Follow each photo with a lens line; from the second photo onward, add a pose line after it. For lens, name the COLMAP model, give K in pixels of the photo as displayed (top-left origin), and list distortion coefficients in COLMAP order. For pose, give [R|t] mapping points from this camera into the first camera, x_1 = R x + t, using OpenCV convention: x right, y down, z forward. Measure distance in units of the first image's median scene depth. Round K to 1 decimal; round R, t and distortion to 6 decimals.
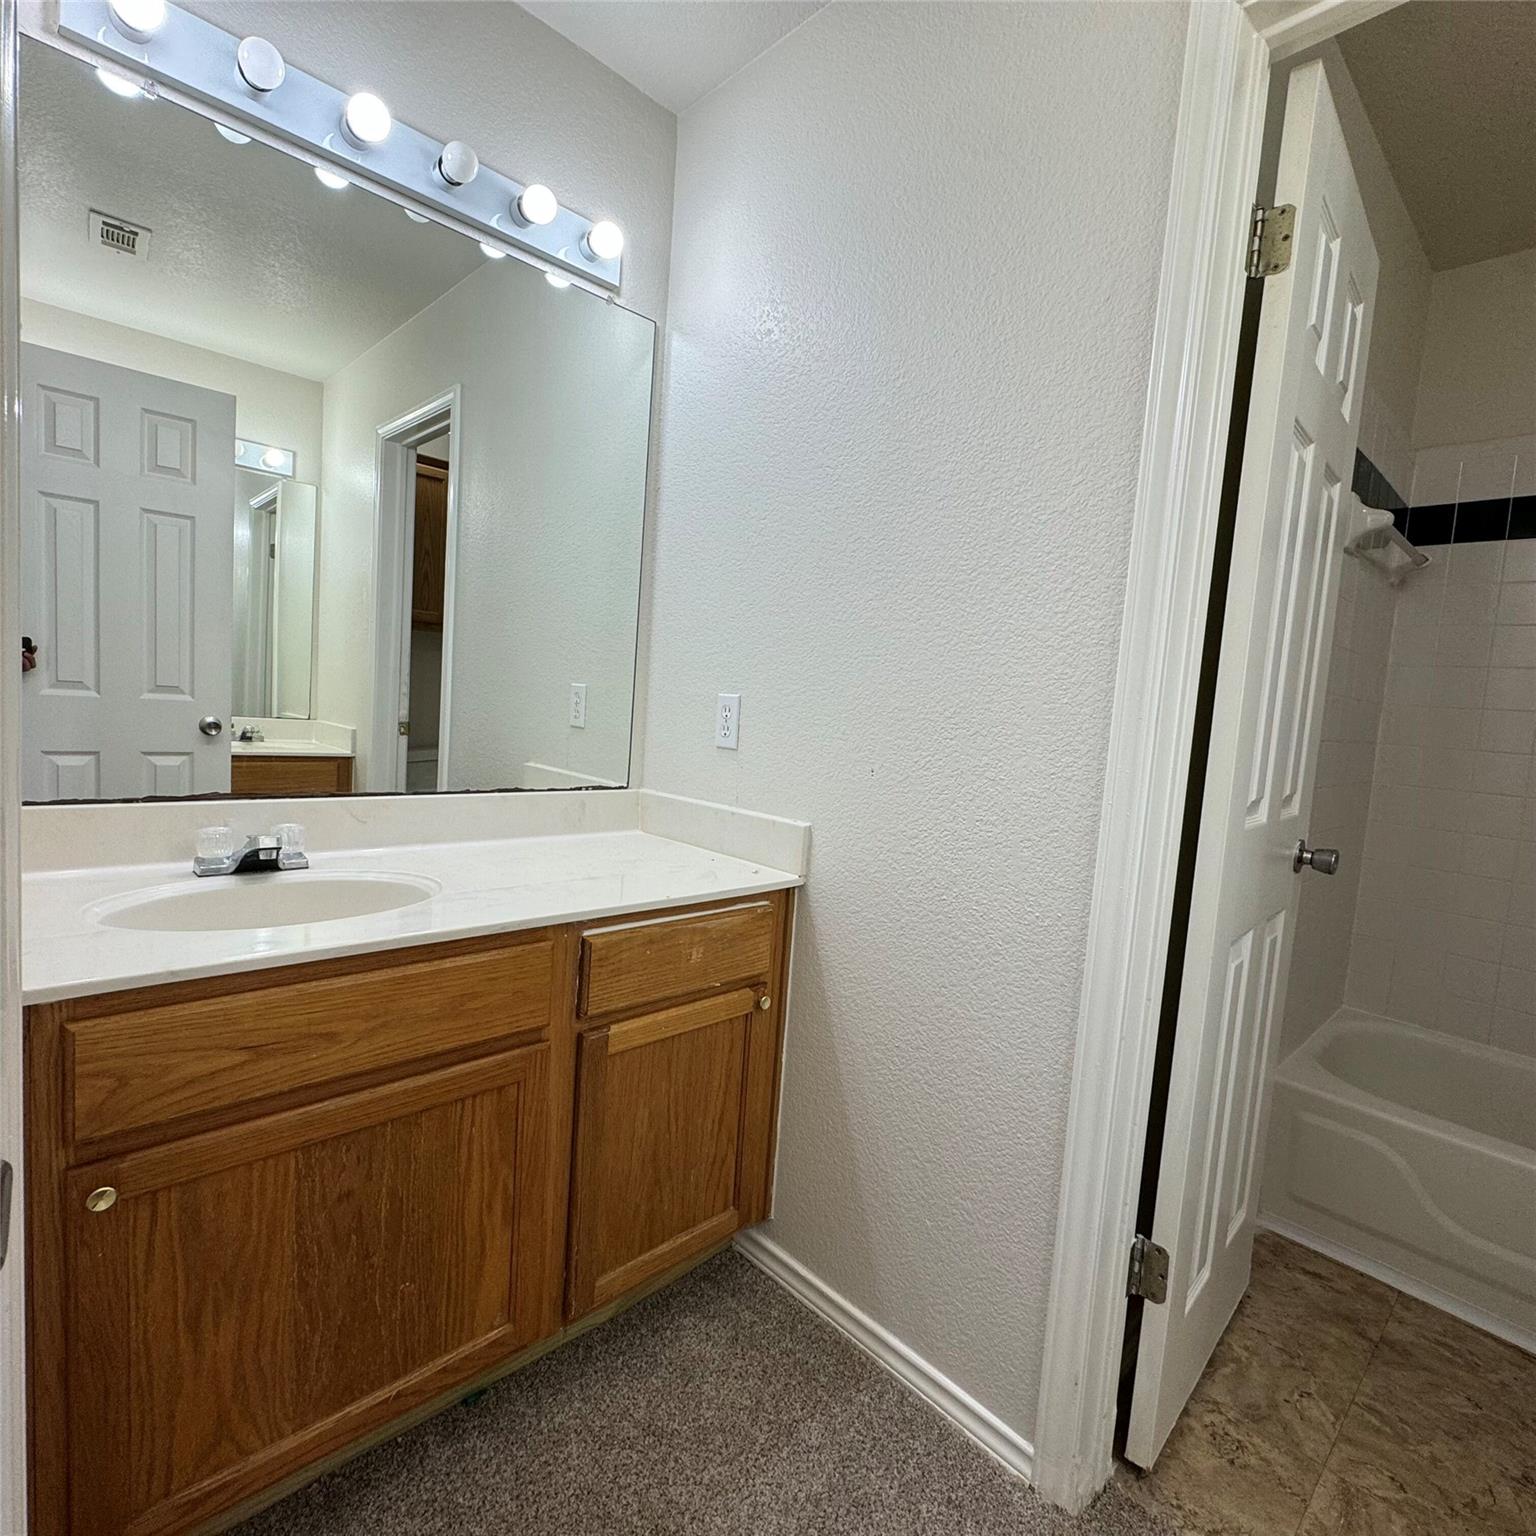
lens RADIAL K [[819.4, 0, 768.0], [0, 819.4, 768.0], [0, 0, 1]] dist [-0.003798, 0.000710]
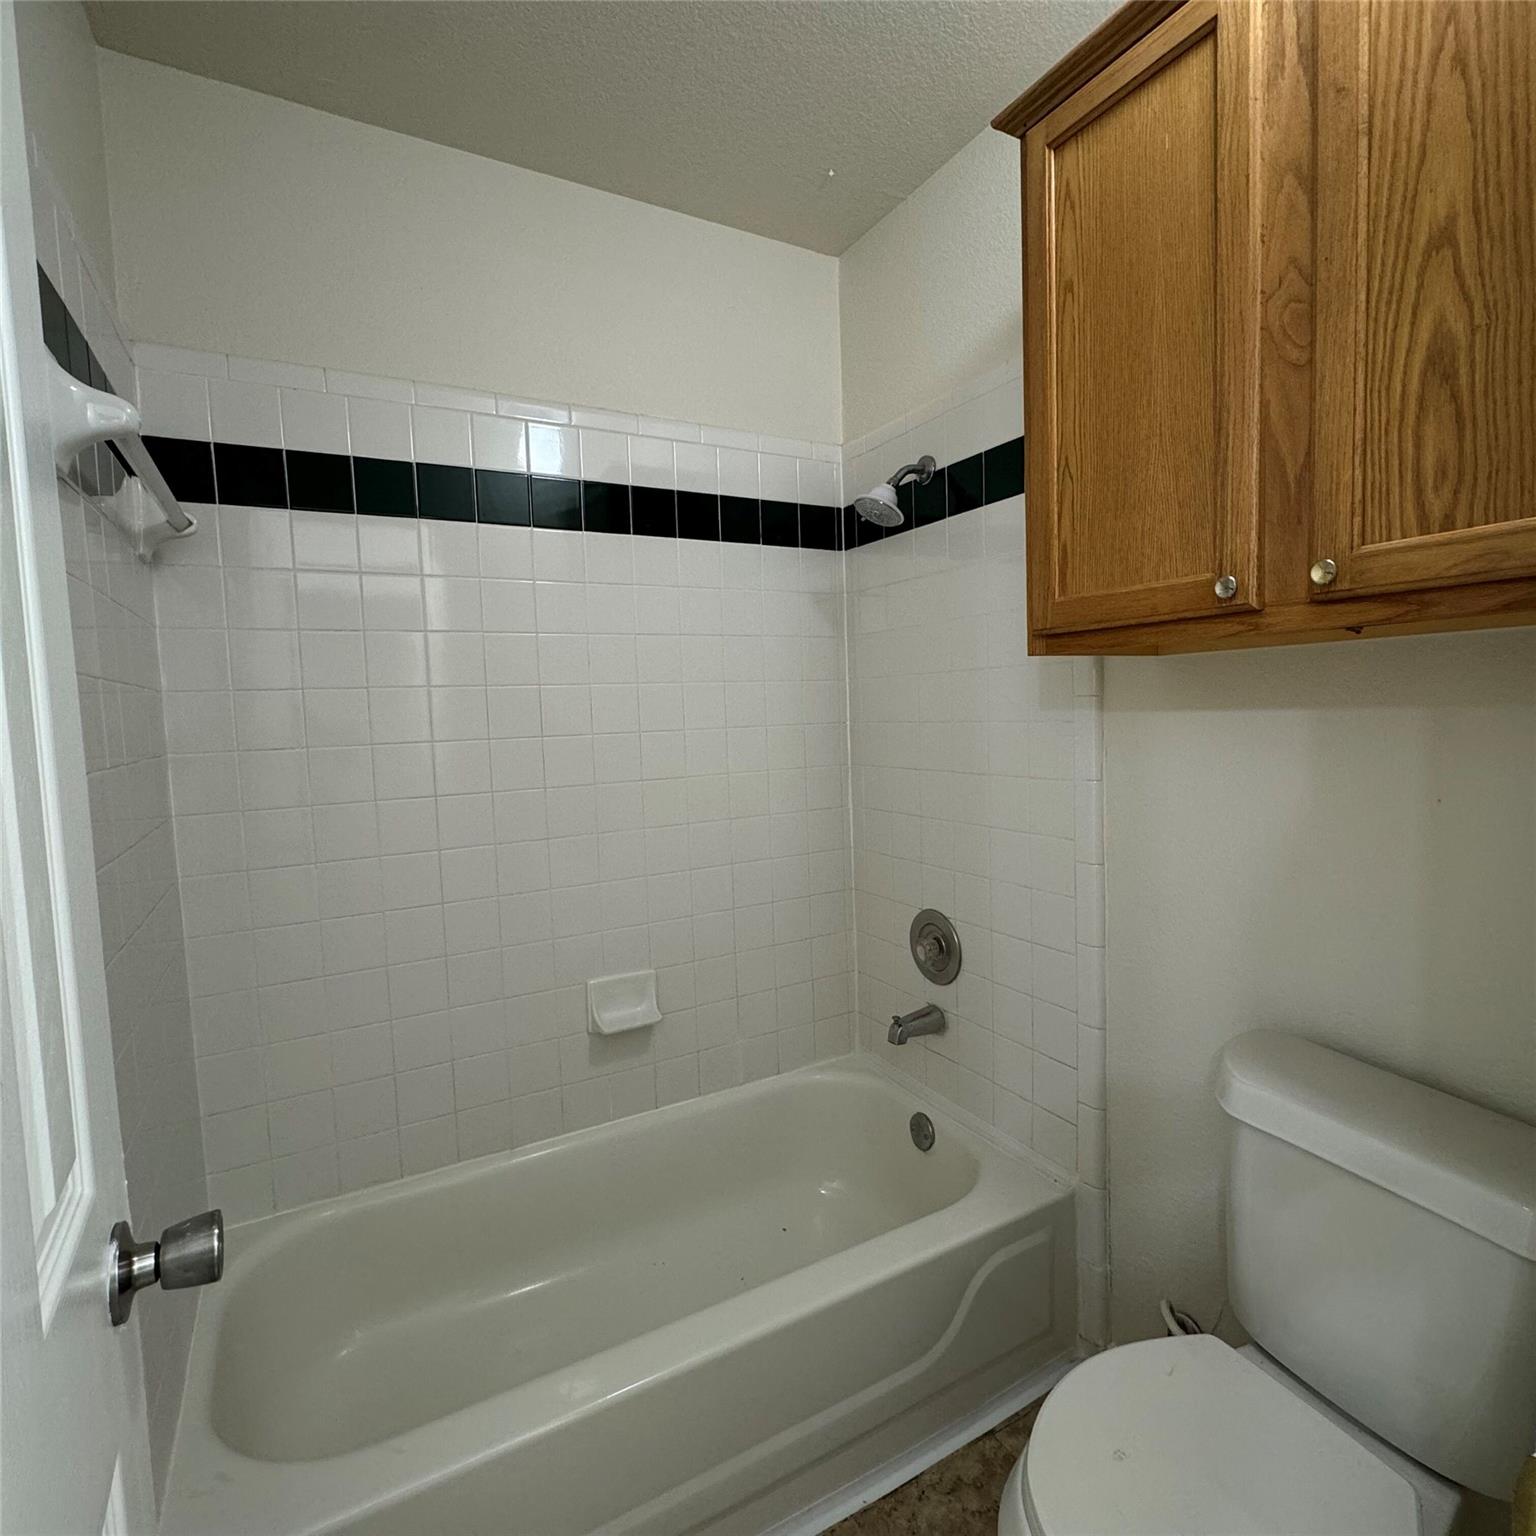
lens RADIAL K [[819.4, 0, 768.0], [0, 819.4, 768.0], [0, 0, 1]] dist [-0.003798, 0.000710]
pose [[0.252614, -0.143018, 0.956939, 0.245630], [0.126503, 0.985408, 0.113878, -0.071824], [-0.959262, 0.092288, 0.267020, 0.366004]]
